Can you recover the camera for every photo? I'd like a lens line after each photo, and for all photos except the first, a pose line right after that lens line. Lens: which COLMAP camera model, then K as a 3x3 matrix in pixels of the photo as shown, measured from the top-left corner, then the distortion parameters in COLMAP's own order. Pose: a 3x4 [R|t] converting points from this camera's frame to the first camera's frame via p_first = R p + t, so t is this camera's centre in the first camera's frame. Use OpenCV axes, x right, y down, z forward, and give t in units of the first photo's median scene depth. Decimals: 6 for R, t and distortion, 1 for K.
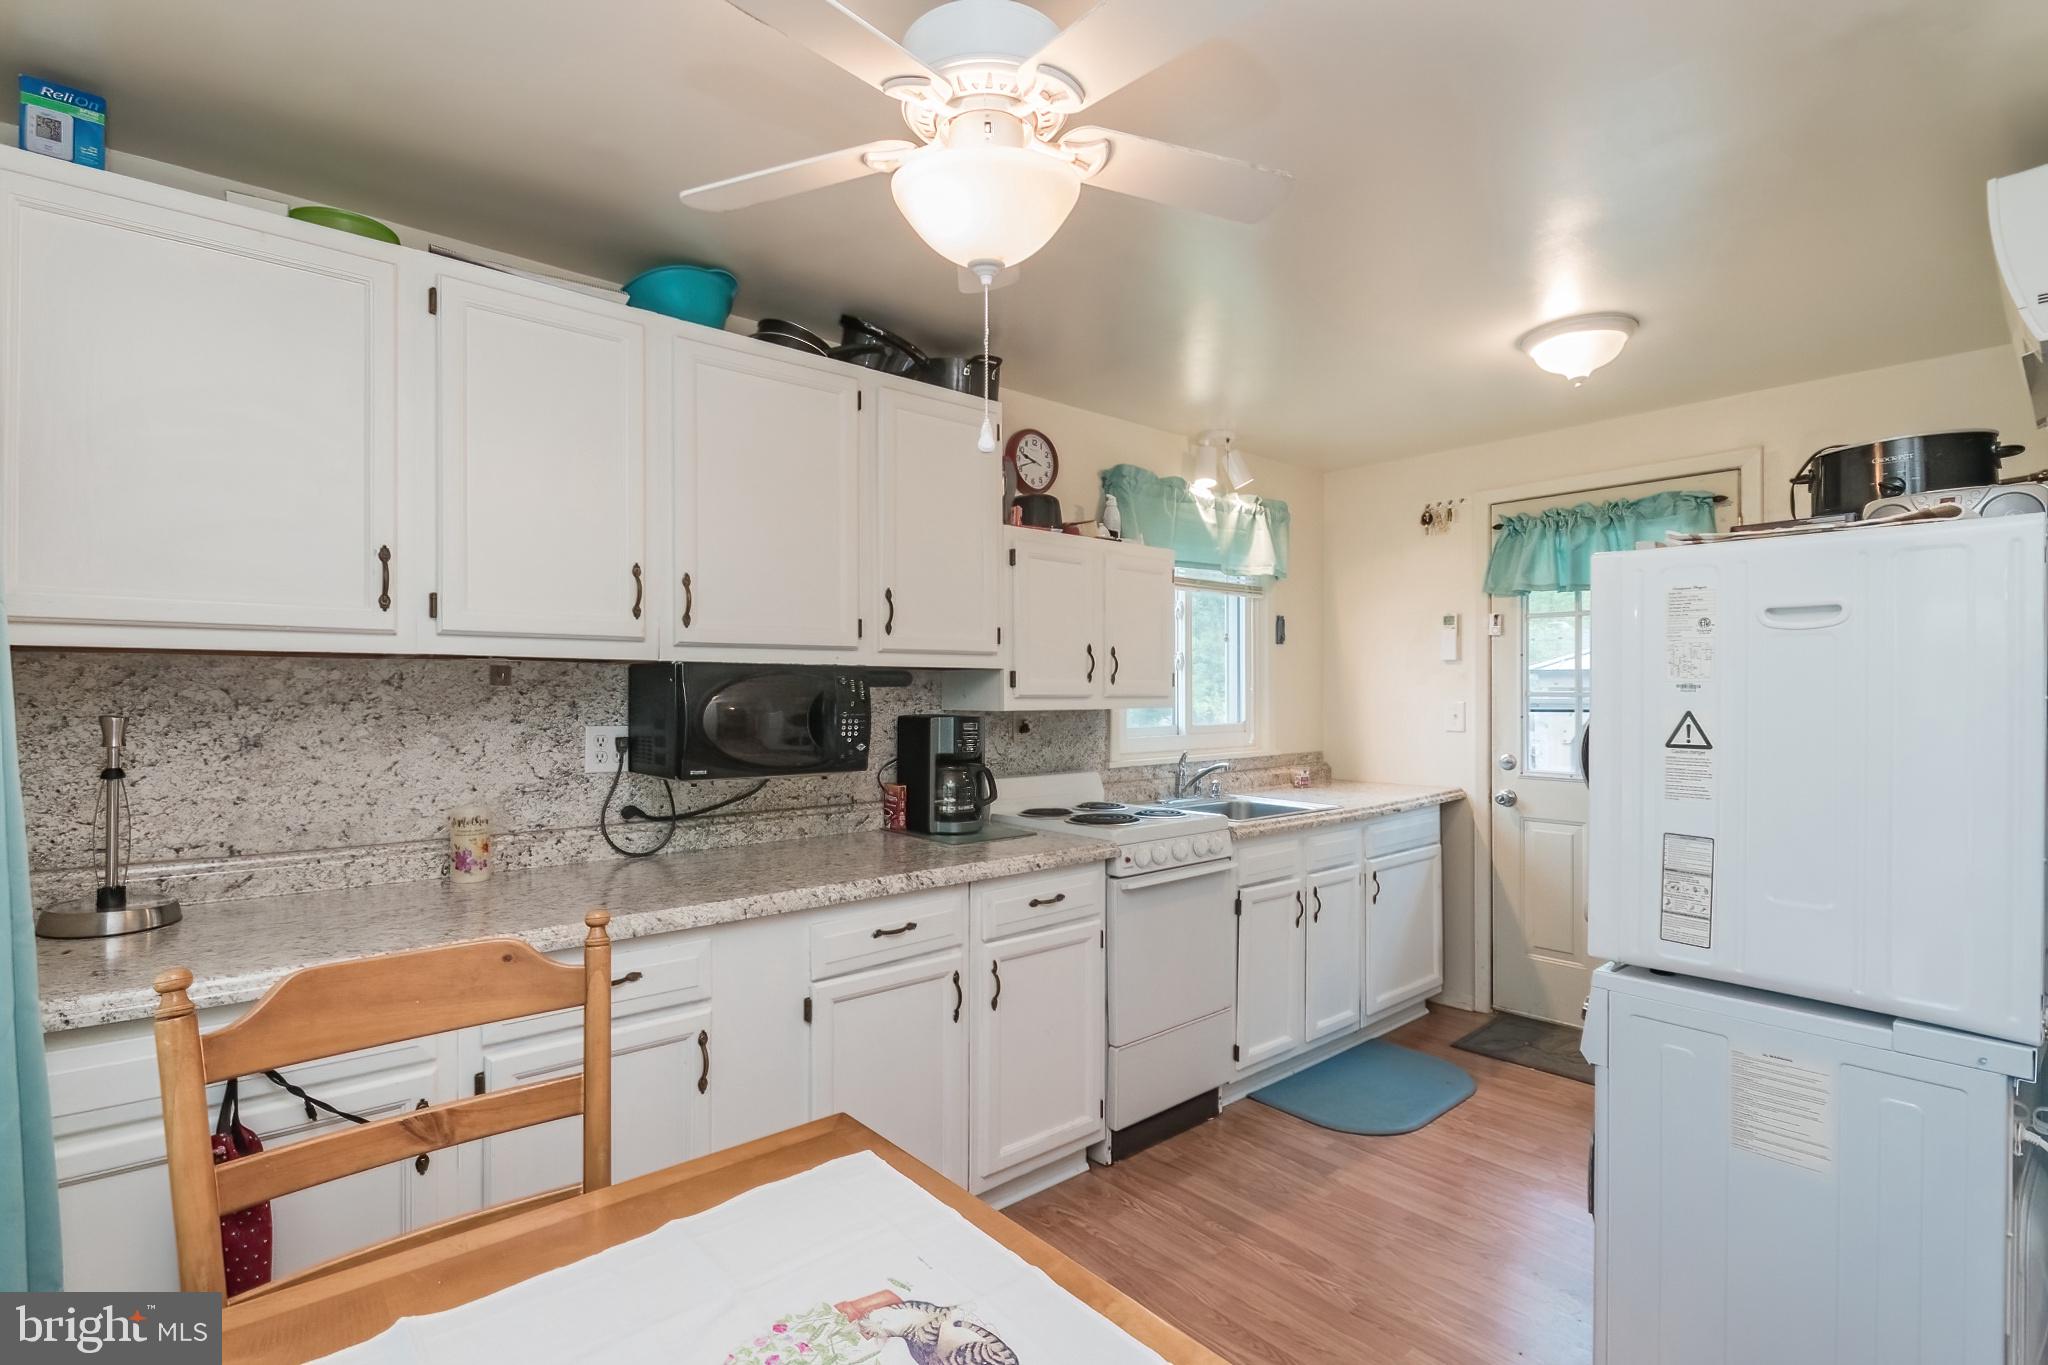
lens RADIAL K [[927.2, 0, 1017.0], [0, 927.2, 686.9], [0, 0, 1]] dist [0.001118, -0.000229]
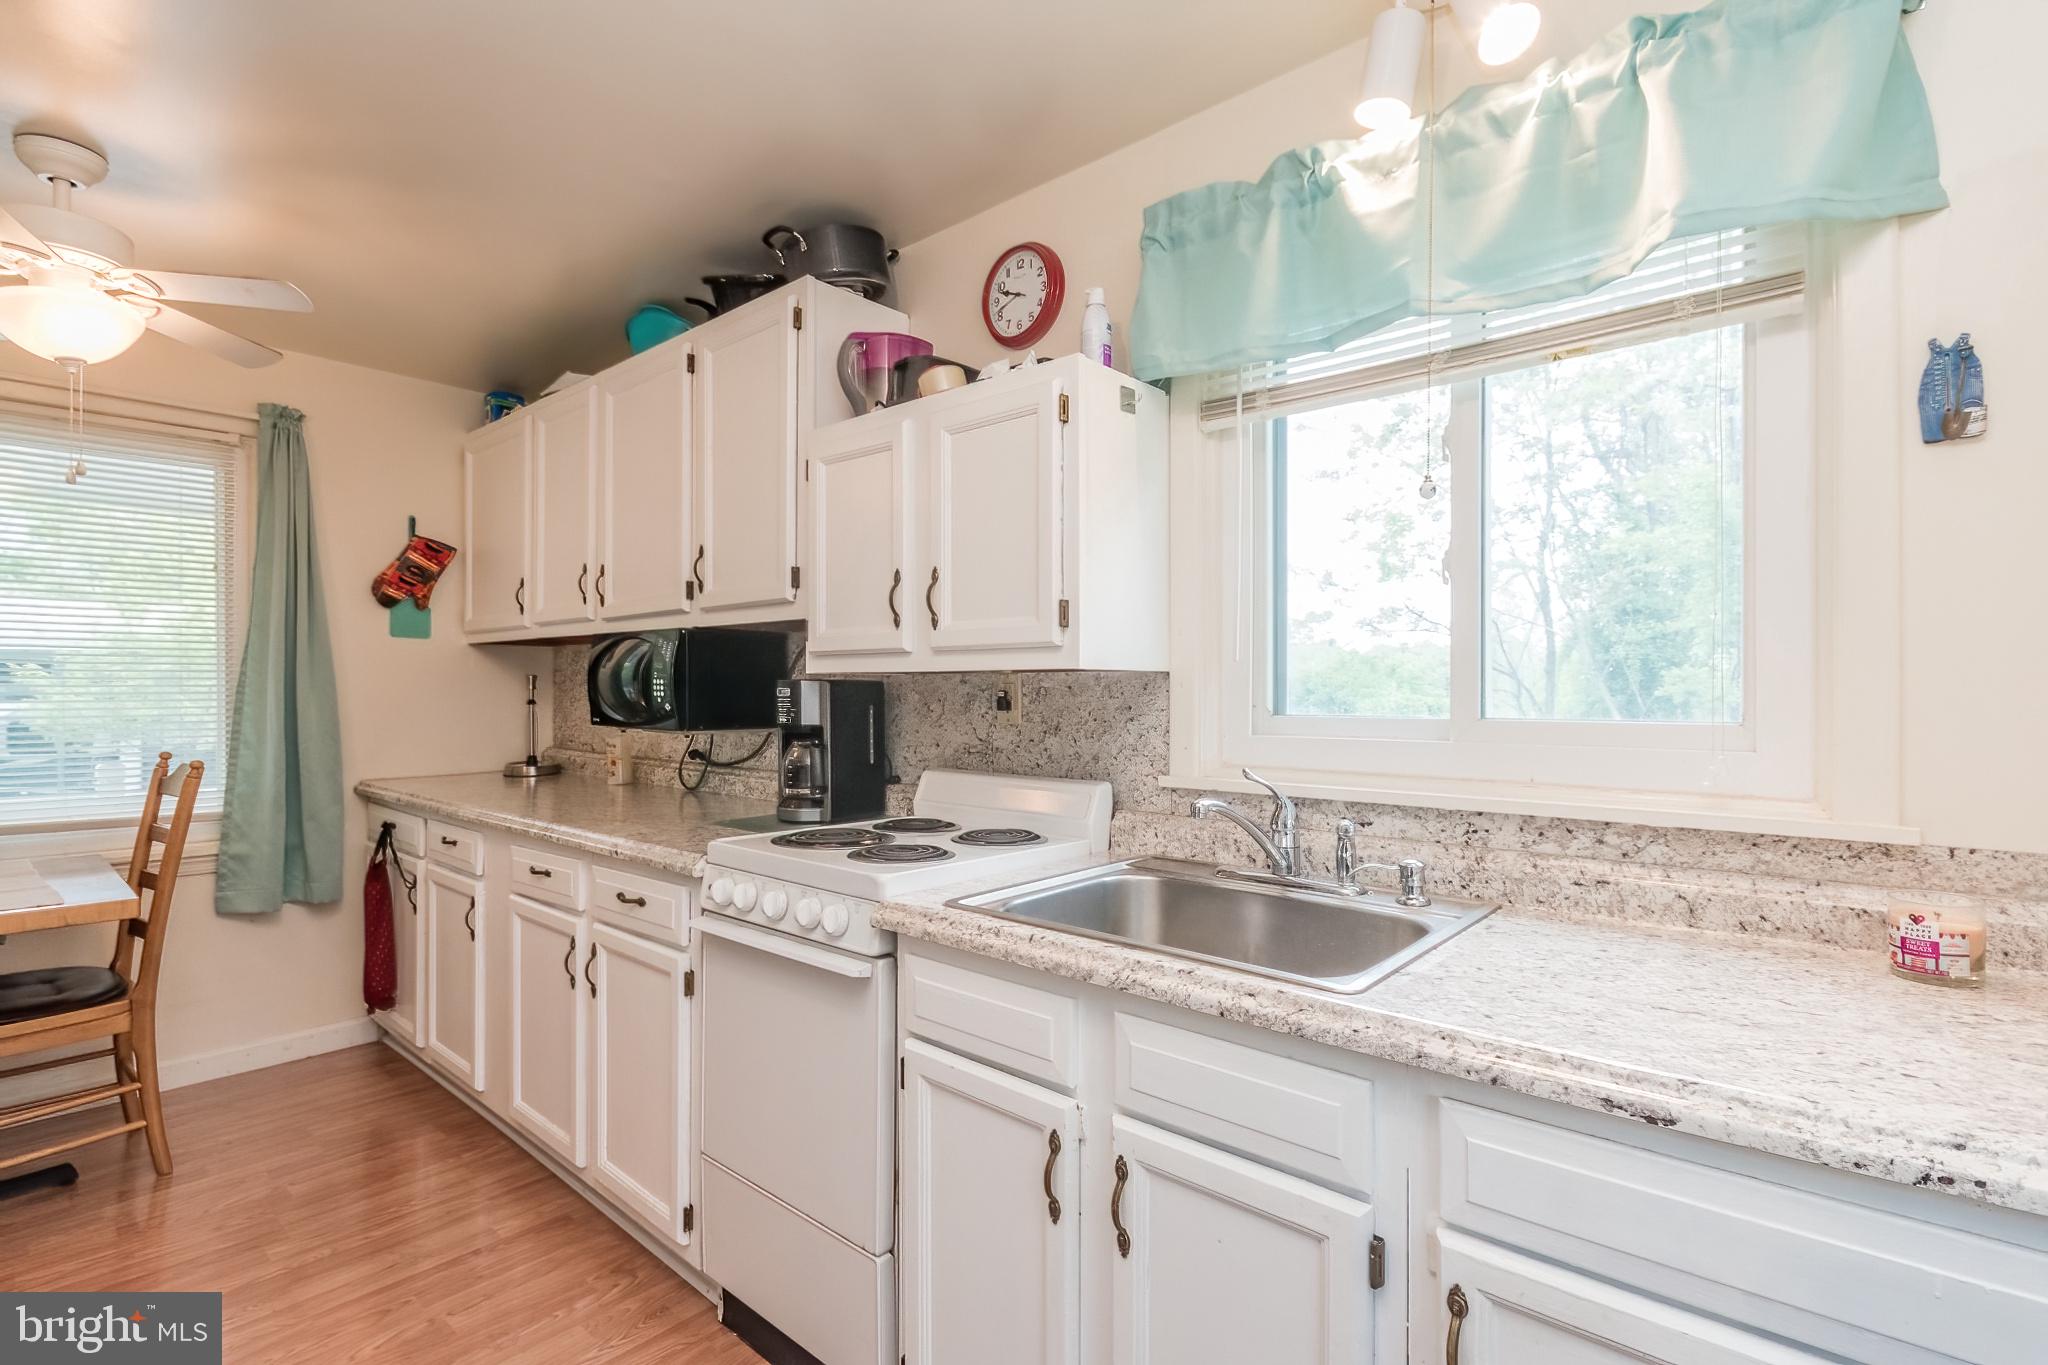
lens RADIAL K [[927.2, 0, 1017.0], [0, 927.2, 686.9], [0, 0, 1]] dist [0.001118, -0.000229]
pose [[0.161798, 0.000902, -0.986823, 0.664264], [0.008140, 0.999964, 0.002248, 0.031173], [0.986790, -0.008396, 0.161785, 0.896496]]
